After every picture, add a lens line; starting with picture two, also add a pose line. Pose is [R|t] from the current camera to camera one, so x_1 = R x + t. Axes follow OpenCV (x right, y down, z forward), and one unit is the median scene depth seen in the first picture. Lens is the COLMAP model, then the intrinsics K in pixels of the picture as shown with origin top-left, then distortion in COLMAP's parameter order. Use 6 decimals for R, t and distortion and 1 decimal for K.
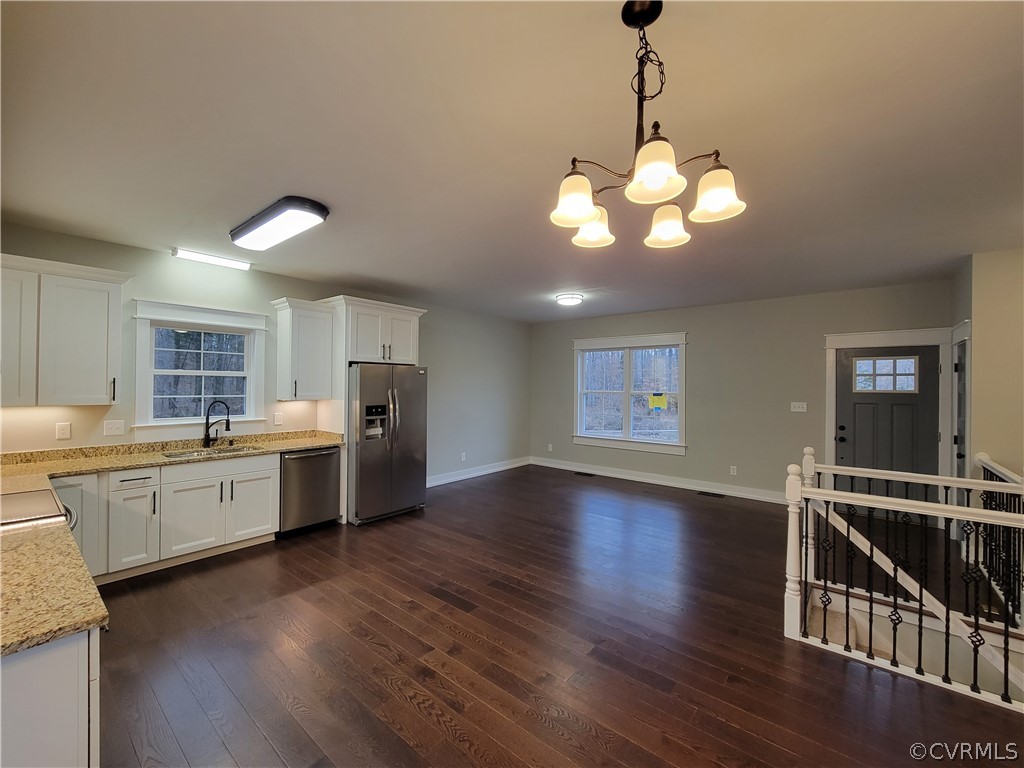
lens RADIAL K [[418.8, 0, 512.9], [0, 418.8, 383.9], [0, 0, 1]] dist [0.001247, -0.002534]
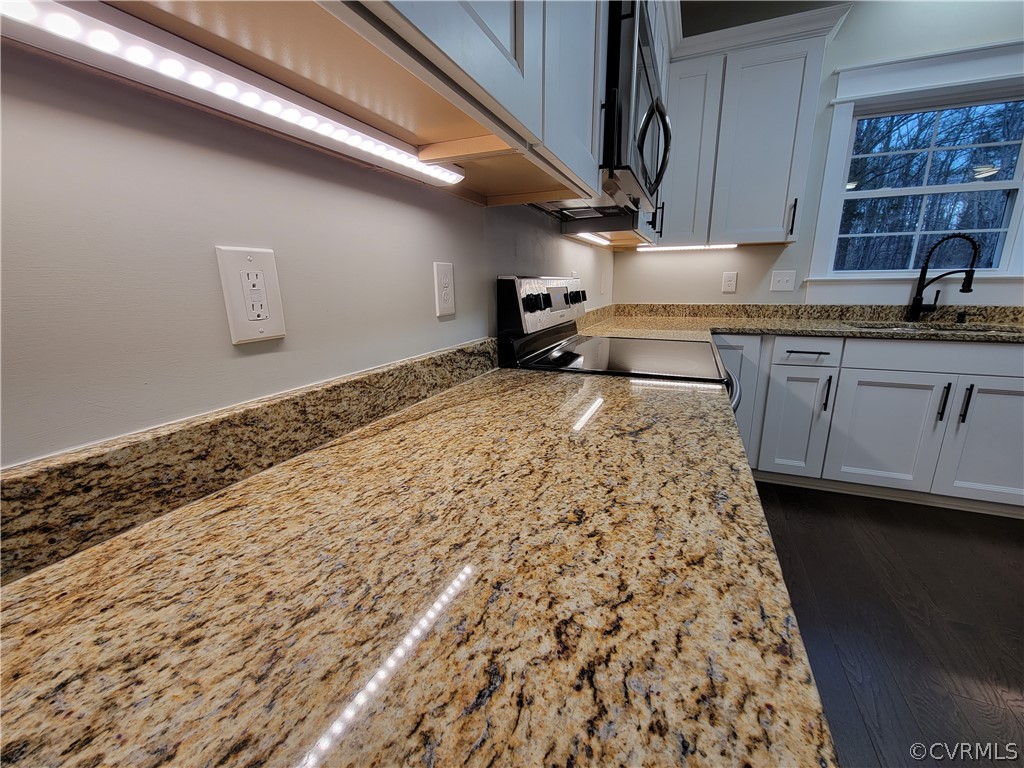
lens RADIAL K [[418.8, 0, 511.1], [0, 418.8, 386.2], [0, 0, 1]] dist [0.001247, -0.002534]
pose [[0.281926, 0.216000, -0.934806, -0.336640], [0.019714, 0.972818, 0.230728, 0.098421], [0.959234, -0.083477, 0.270004, 0.307615]]
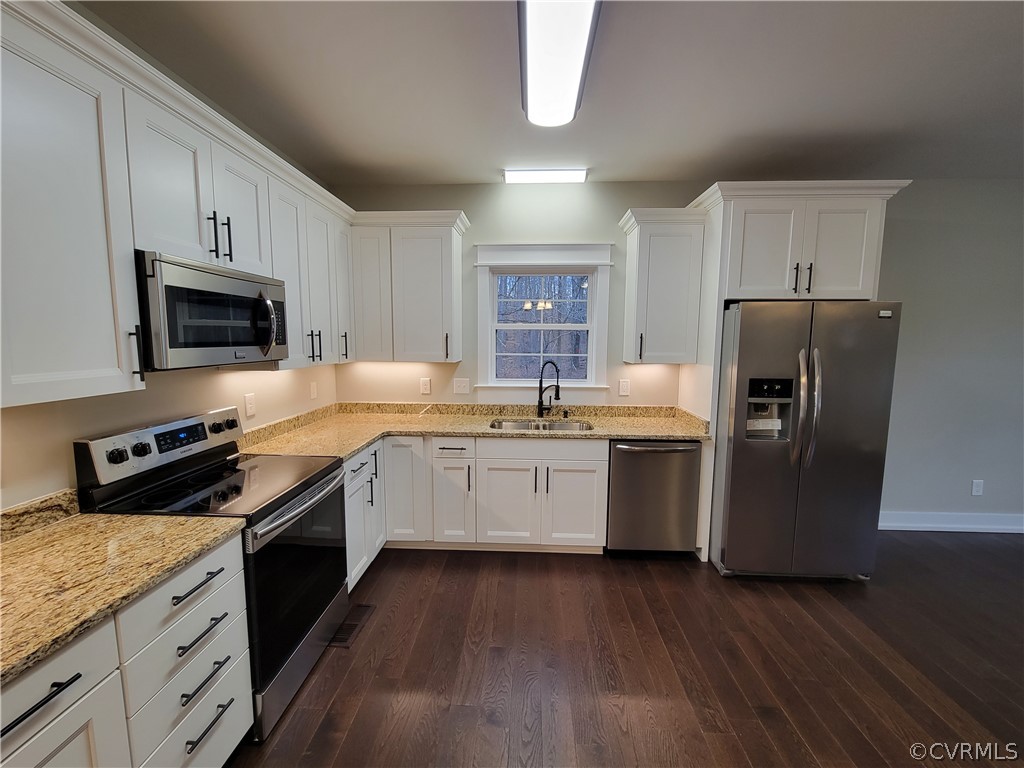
lens RADIAL K [[418.8, 0, 511.5], [0, 418.8, 385.6], [0, 0, 1]] dist [0.001247, -0.002534]
pose [[0.596981, 0.083349, -0.797914, -0.111094], [0.002980, 0.994351, 0.106098, 0.002335], [0.802250, -0.065717, 0.593361, 0.485545]]
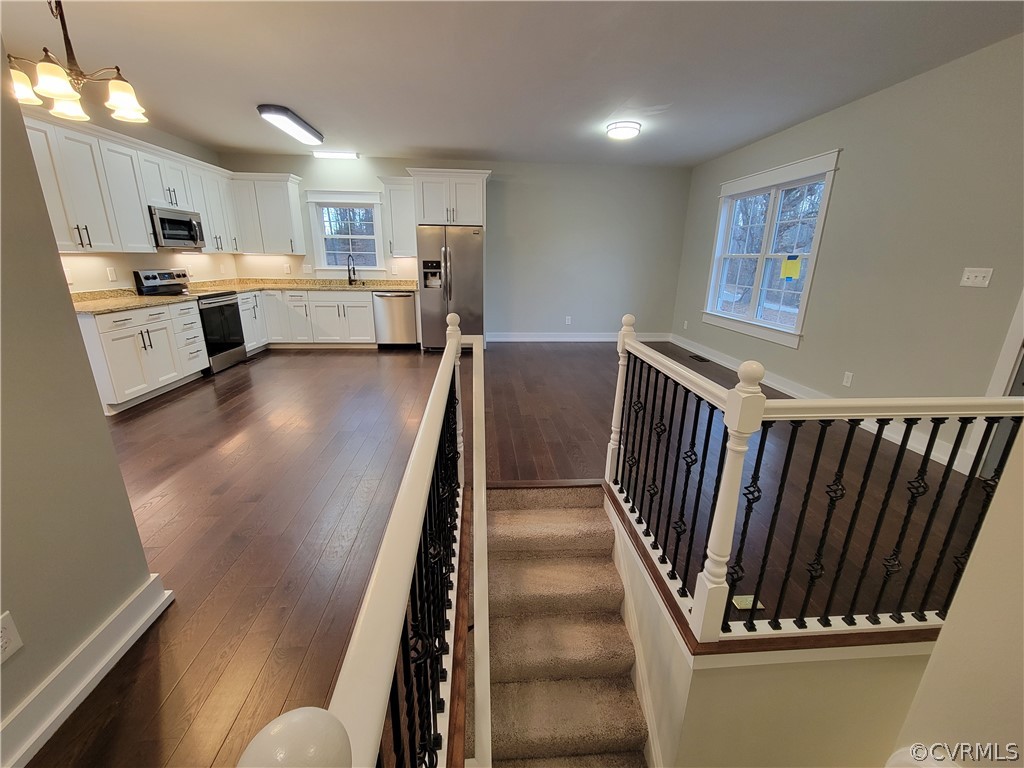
lens RADIAL K [[418.8, 0, 512.2], [0, 418.8, 384.8], [0, 0, 1]] dist [0.001247, -0.002534]
pose [[0.691491, 0.212139, -0.690534, 0.939538], [-0.007230, 0.957893, 0.287034, 0.054288], [0.722349, -0.193489, 0.663908, 0.316799]]
